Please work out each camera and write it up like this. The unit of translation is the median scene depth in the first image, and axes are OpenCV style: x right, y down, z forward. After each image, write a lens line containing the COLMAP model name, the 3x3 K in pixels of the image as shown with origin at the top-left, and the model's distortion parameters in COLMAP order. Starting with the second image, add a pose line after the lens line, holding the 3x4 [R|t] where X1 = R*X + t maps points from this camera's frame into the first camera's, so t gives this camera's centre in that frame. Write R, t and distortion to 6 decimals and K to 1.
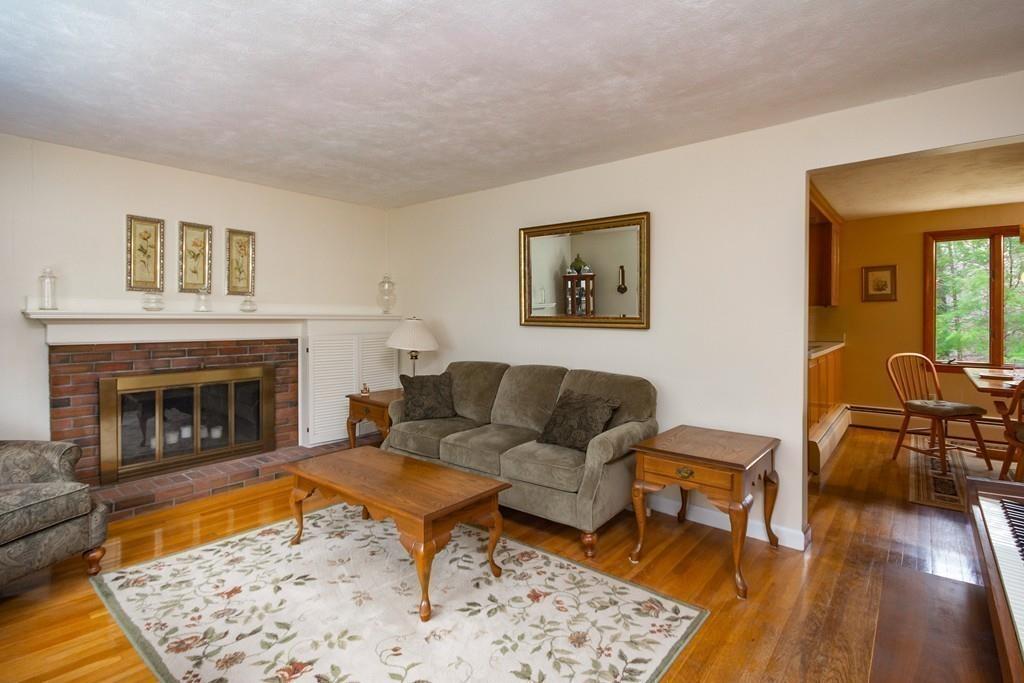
lens RADIAL K [[510.6, 0, 512.4], [0, 510.6, 325.5], [0, 0, 1]] dist [-0.000356, -0.000151]
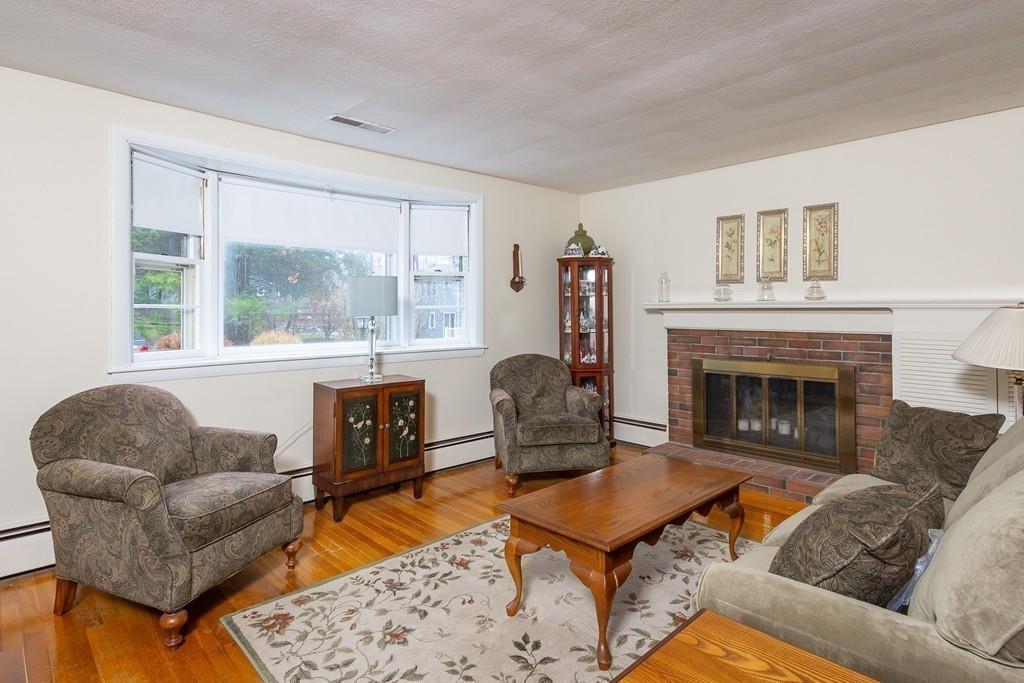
lens RADIAL K [[526.1, 0, 456.9], [0, 526.1, 300.8], [0, 0, 1]] dist [-0.001675, -0.000233]
pose [[-0.174026, -0.017870, -0.984579, 0.499047], [-0.010172, 0.999815, -0.016348, -0.004833], [0.984689, 0.007170, -0.174176, 0.625915]]
